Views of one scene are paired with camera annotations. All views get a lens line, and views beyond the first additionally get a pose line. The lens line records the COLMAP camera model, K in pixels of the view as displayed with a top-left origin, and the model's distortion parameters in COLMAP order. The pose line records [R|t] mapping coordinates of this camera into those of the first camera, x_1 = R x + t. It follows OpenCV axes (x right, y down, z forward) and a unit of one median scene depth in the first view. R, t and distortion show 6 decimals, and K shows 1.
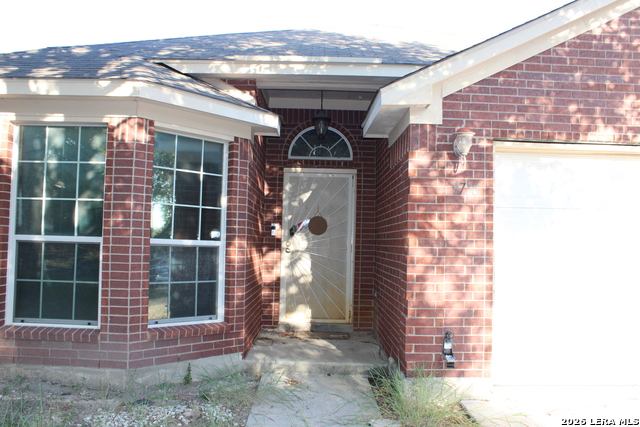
lens RADIAL K [[538.5, 0, 316.6], [0, 538.5, 215.9], [0, 0, 1]] dist [-0.160188, 0.164859]
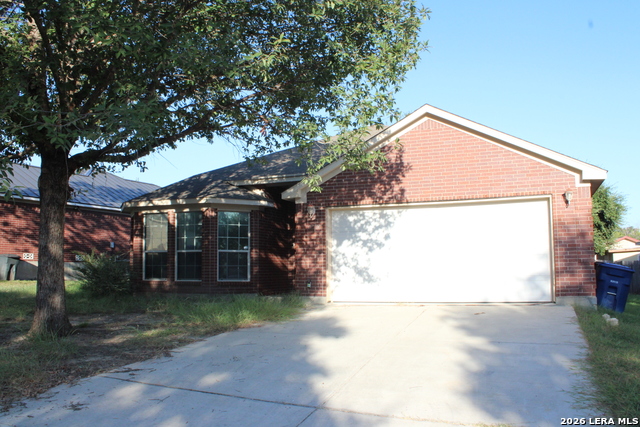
lens RADIAL K [[538.5, 0, 316.6], [0, 538.5, 215.9], [0, 0, 1]] dist [-0.160188, 0.164859]
pose [[0.926099, -0.067068, -0.371271, 1.302139], [0.048314, 0.997053, -0.059597, 0.061975], [0.374173, 0.037256, 0.926610, -1.530334]]
